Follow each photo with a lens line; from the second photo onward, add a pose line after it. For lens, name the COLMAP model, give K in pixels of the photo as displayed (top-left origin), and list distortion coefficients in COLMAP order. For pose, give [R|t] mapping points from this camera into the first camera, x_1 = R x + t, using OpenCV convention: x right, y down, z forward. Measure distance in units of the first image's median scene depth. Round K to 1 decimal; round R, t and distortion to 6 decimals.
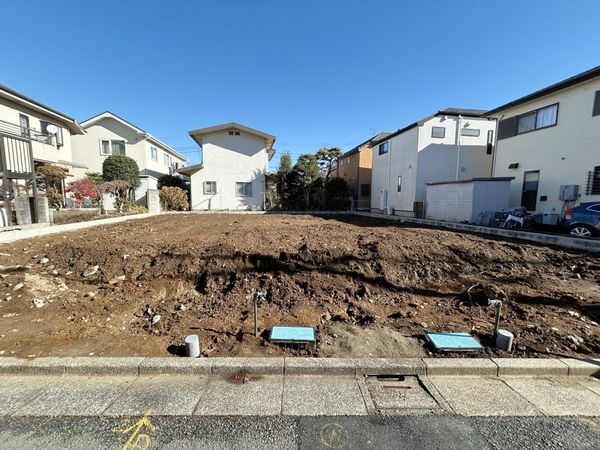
lens RADIAL K [[241.9, 0, 300.0], [0, 241.9, 225.0], [0, 0, 1]] dist [-0.001027, 0.000207]
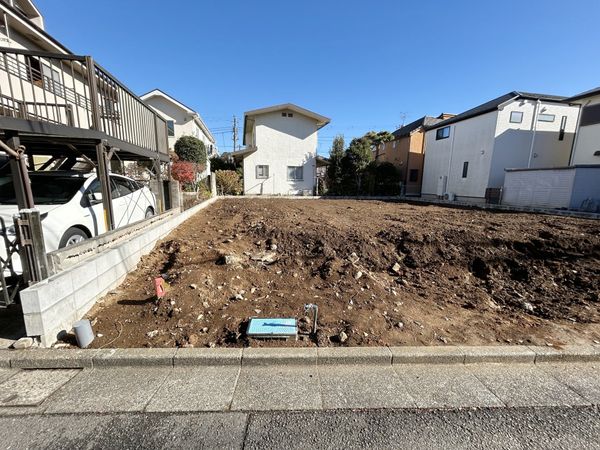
lens RADIAL K [[241.9, 0, 300.0], [0, 241.9, 225.0], [0, 0, 1]] dist [-0.001027, 0.000207]
pose [[0.999690, 0.004346, 0.024504, -0.289903], [-0.005890, 0.997978, 0.063292, -0.001331], [-0.024179, -0.063416, 0.997694, 0.007467]]
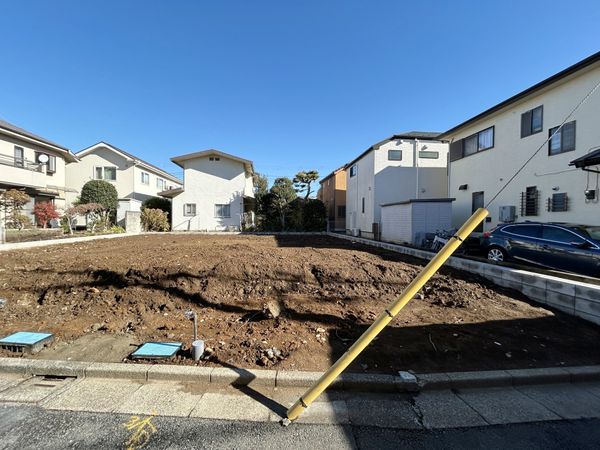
lens RADIAL K [[241.9, 0, 300.0], [0, 241.9, 225.0], [0, 0, 1]] dist [-0.001027, 0.000207]
pose [[0.997938, 0.001268, -0.064179, 0.207267], [-0.006859, 0.996188, -0.086964, 0.001590], [0.063825, 0.087225, 0.994142, -0.014133]]
